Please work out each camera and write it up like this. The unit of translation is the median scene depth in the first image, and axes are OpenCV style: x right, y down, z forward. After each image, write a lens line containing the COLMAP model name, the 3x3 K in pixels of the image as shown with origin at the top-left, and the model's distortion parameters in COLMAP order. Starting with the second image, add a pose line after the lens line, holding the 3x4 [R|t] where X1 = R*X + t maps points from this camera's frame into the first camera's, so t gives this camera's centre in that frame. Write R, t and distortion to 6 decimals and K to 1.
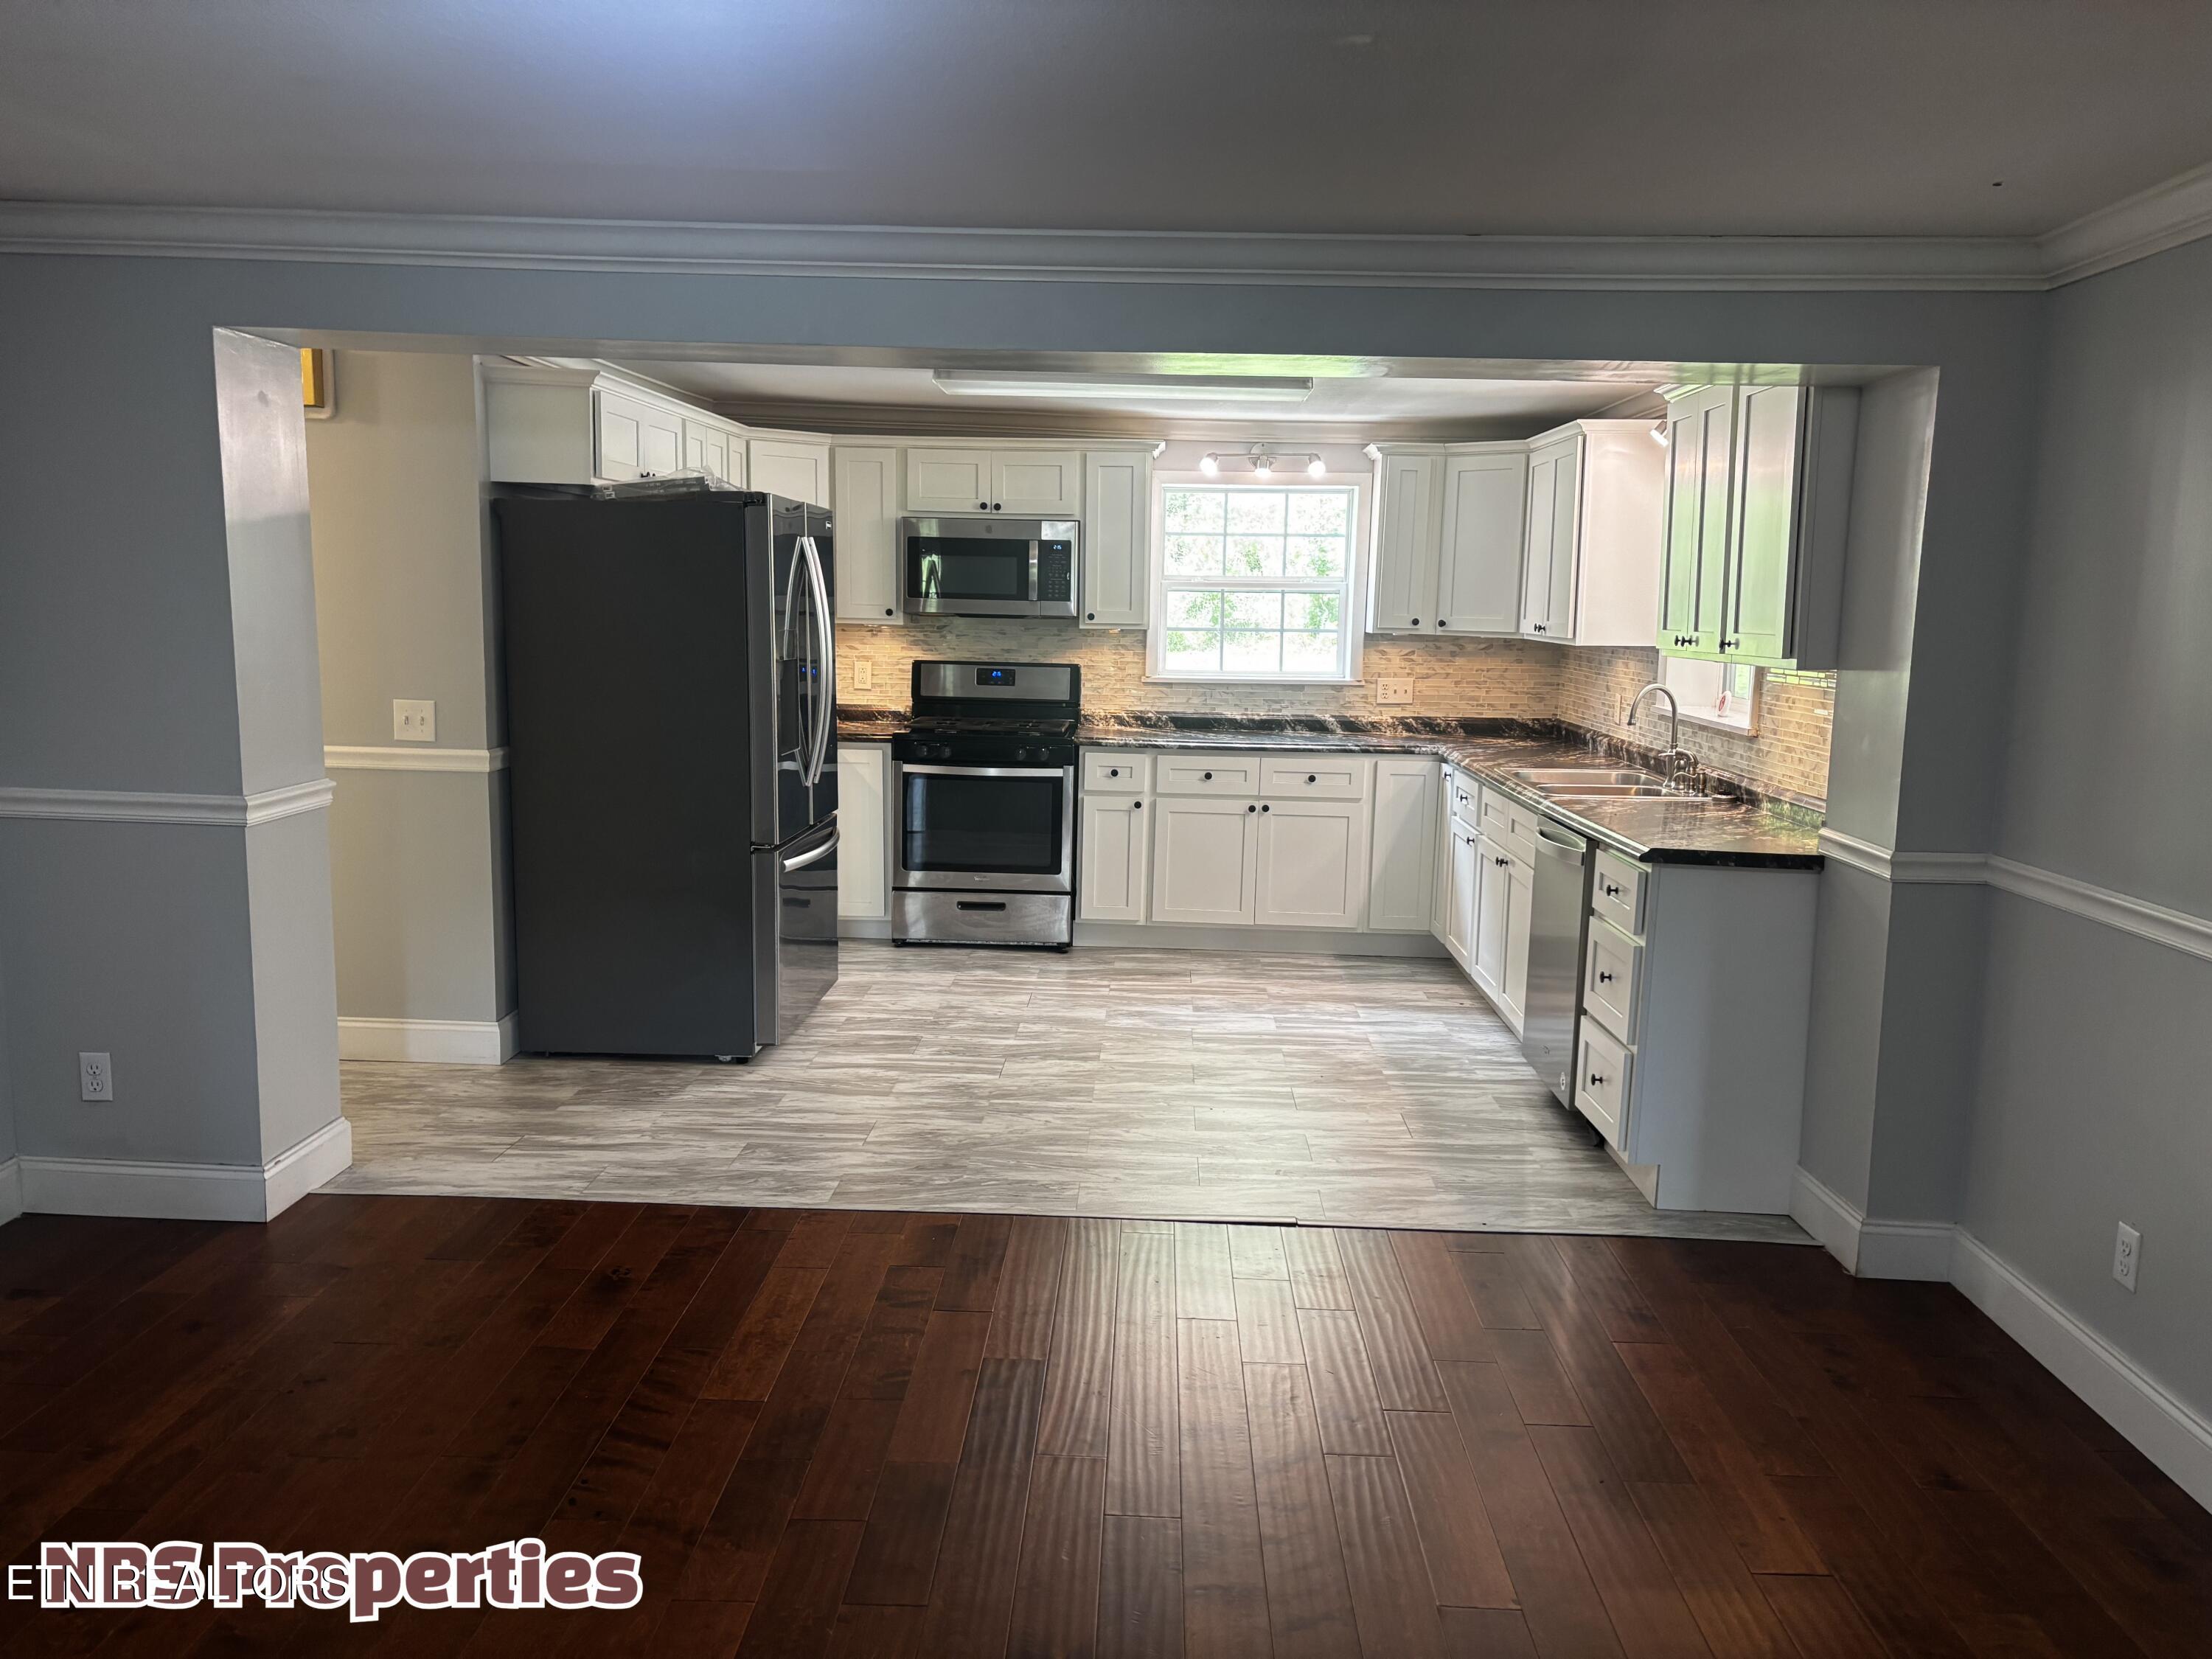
lens RADIAL K [[1664.1, 0, 1108.0], [0, 1664.1, 839.7], [0, 0, 1]] dist [0.142930, -0.247354]
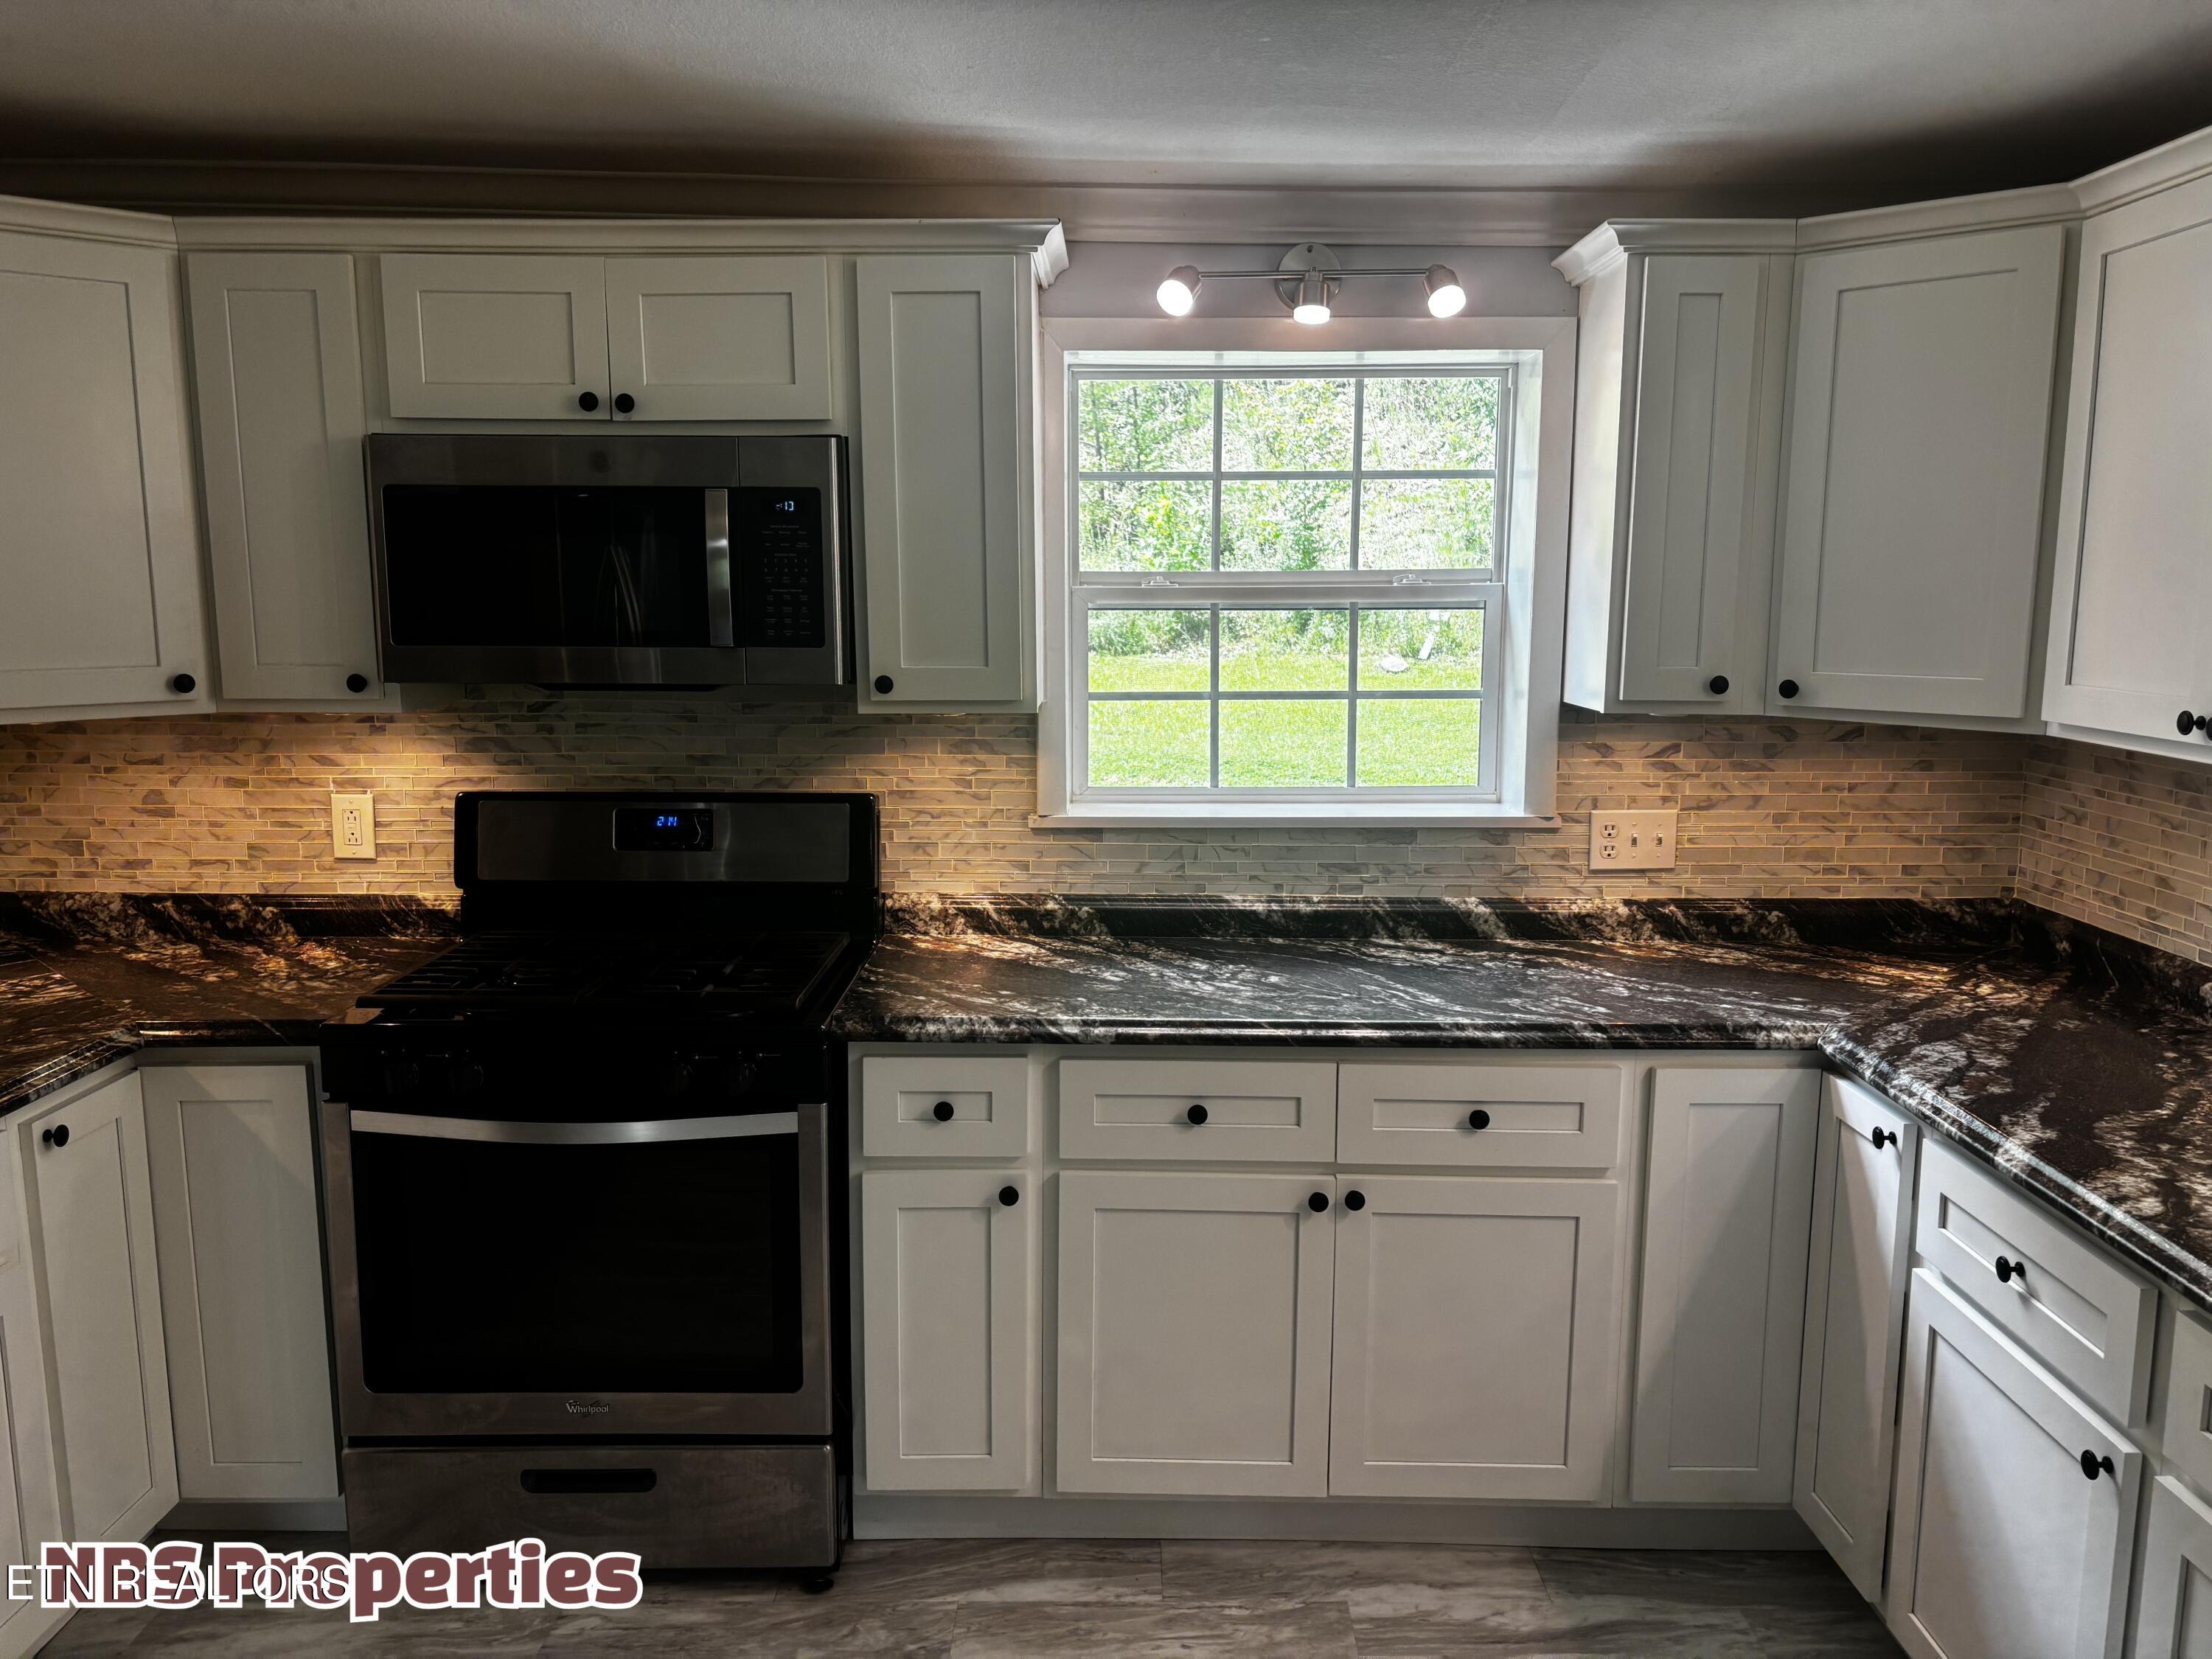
lens RADIAL K [[1669.1, 0, 1114.2], [0, 1669.1, 828.3], [0, 0, 1]] dist [0.043046, -0.036741]
pose [[0.999462, -0.021172, 0.025053, 0.033569], [0.021074, 0.999769, 0.004170, -0.103053], [-0.025136, -0.003640, 0.999677, 0.624575]]
